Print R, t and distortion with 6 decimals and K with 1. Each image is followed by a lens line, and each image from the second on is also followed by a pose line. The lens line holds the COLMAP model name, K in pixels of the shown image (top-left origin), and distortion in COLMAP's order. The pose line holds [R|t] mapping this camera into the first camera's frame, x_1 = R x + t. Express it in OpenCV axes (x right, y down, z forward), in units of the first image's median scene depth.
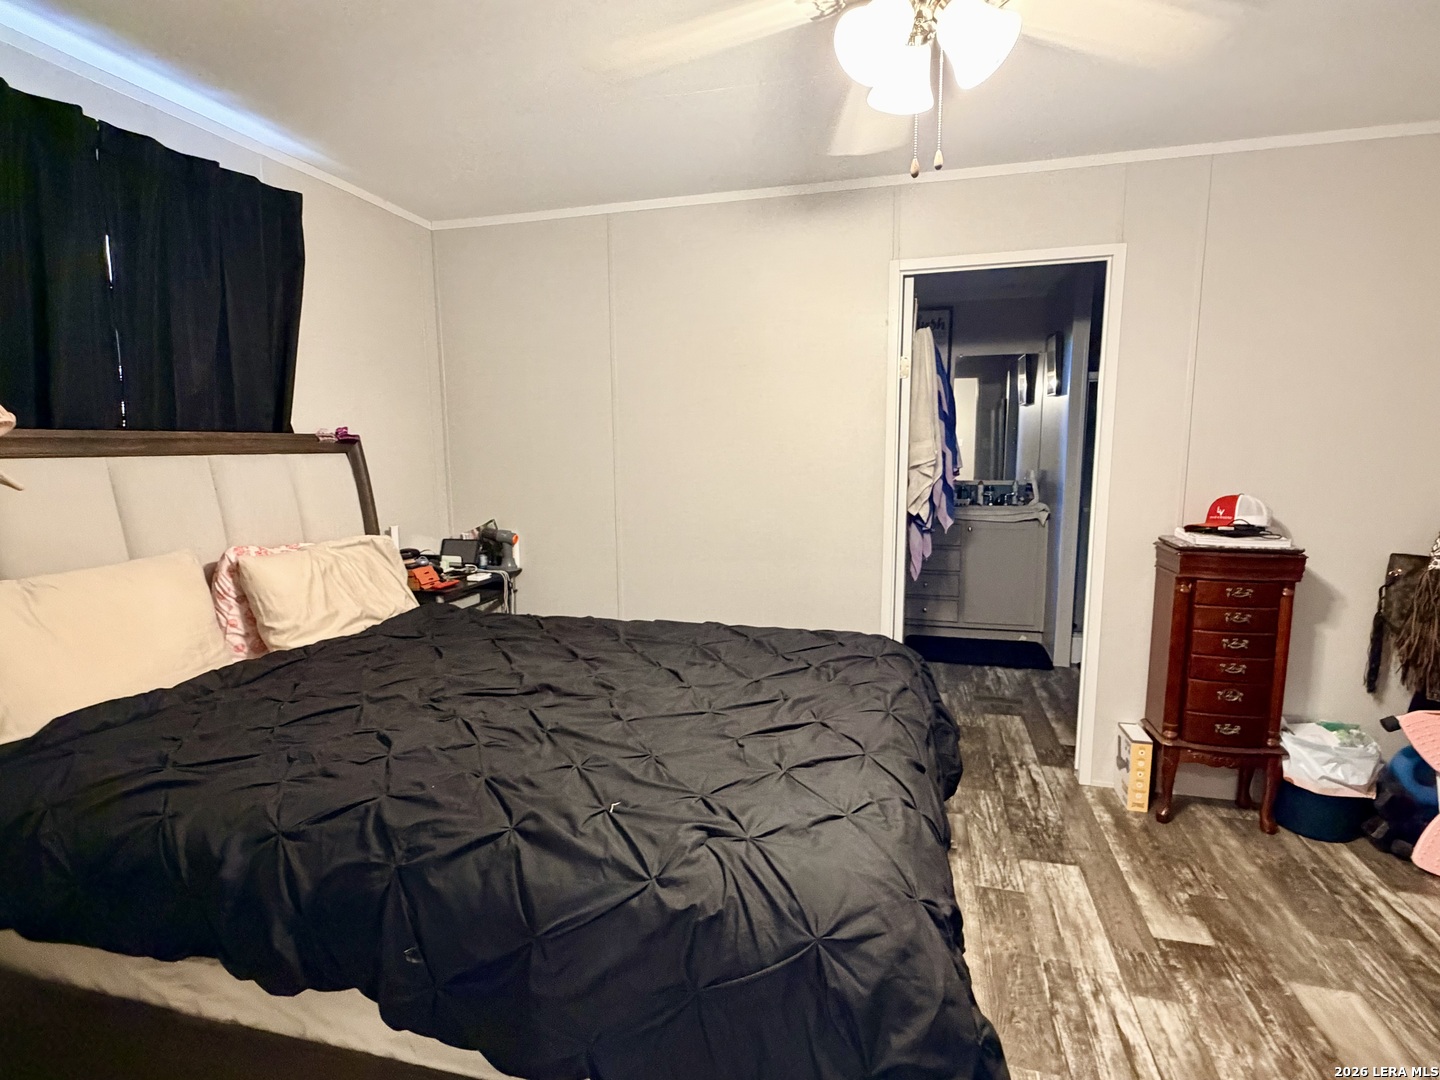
lens RADIAL K [[728.9, 0, 712.5], [0, 728.9, 544.5], [0, 0, 1]] dist [0.001643, 0.000436]
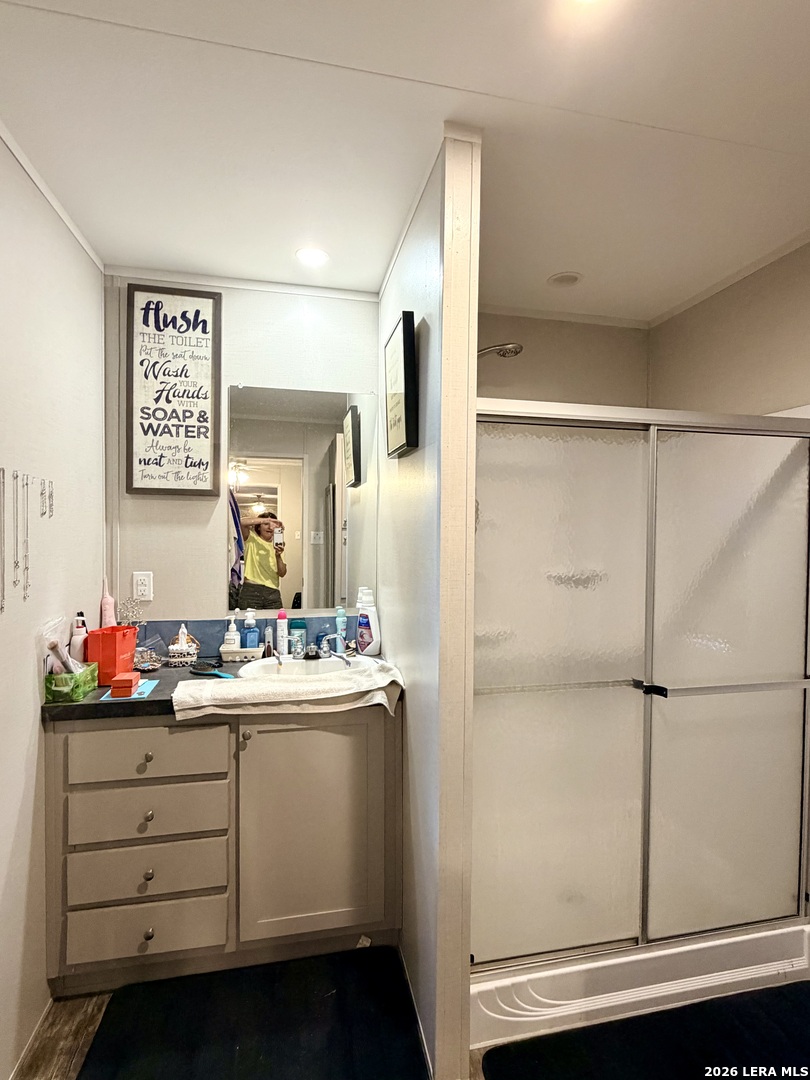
lens RADIAL K [[546.7, 0, 405.0], [0, 546.7, 540.0], [0, 0, 1]] dist [0.001643, 0.000436]
pose [[0.886882, 0.005588, 0.461962, 0.261848], [0.049989, 0.992895, -0.107981, -0.092789], [-0.459284, 0.118860, 0.880302, 0.594745]]
